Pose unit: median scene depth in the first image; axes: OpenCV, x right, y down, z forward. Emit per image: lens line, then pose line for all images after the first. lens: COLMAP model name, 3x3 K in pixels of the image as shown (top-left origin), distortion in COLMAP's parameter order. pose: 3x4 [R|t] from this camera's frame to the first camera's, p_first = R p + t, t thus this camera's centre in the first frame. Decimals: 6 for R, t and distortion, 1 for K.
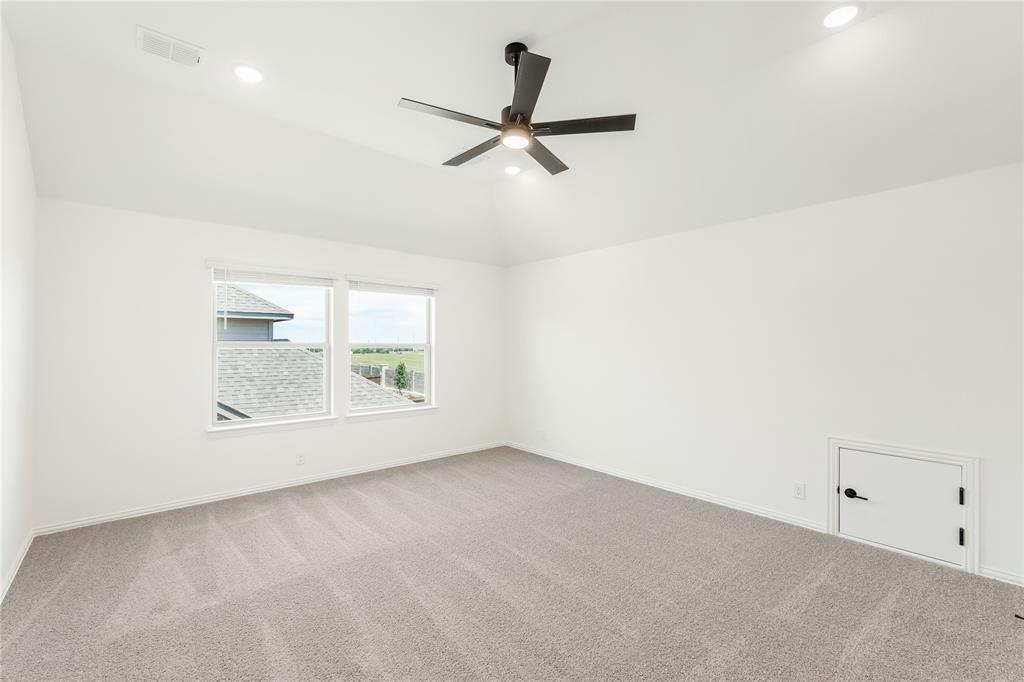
lens RADIAL K [[441.3, 0, 511.3], [0, 441.3, 344.5], [0, 0, 1]] dist [0.002951, 0.000066]
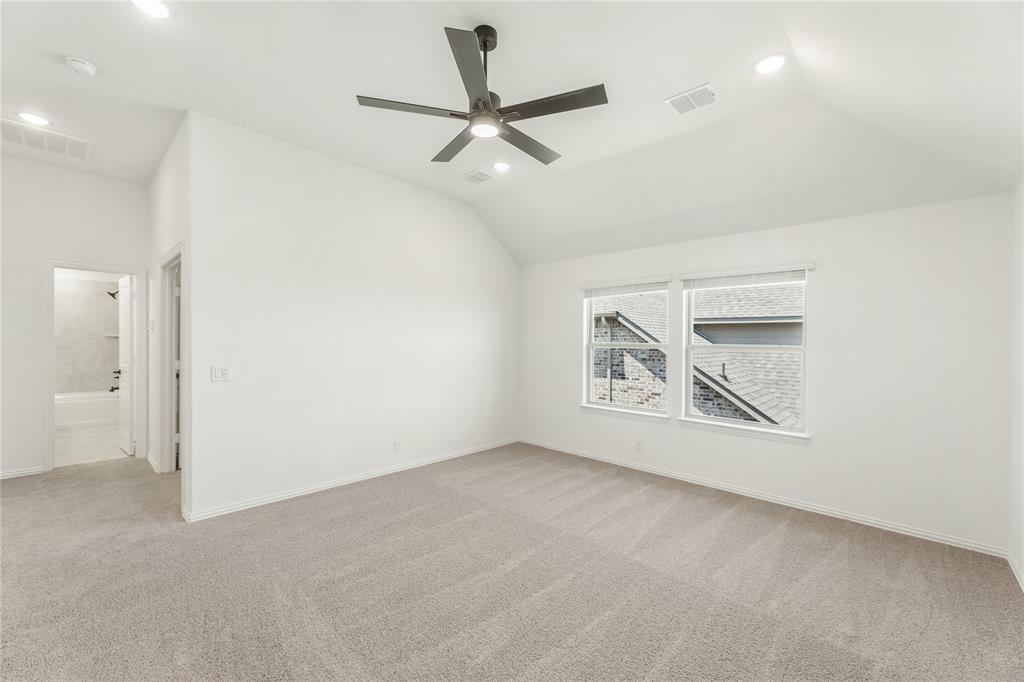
lens RADIAL K [[413.1, 0, 515.9], [0, 413.1, 344.1], [0, 0, 1]] dist [-0.000375, 0.000139]
pose [[0.096339, 0.000065, -0.995349, 0.524058], [-0.017898, 0.999838, -0.001667, 0.005214], [0.995188, 0.017976, 0.096325, 0.565592]]
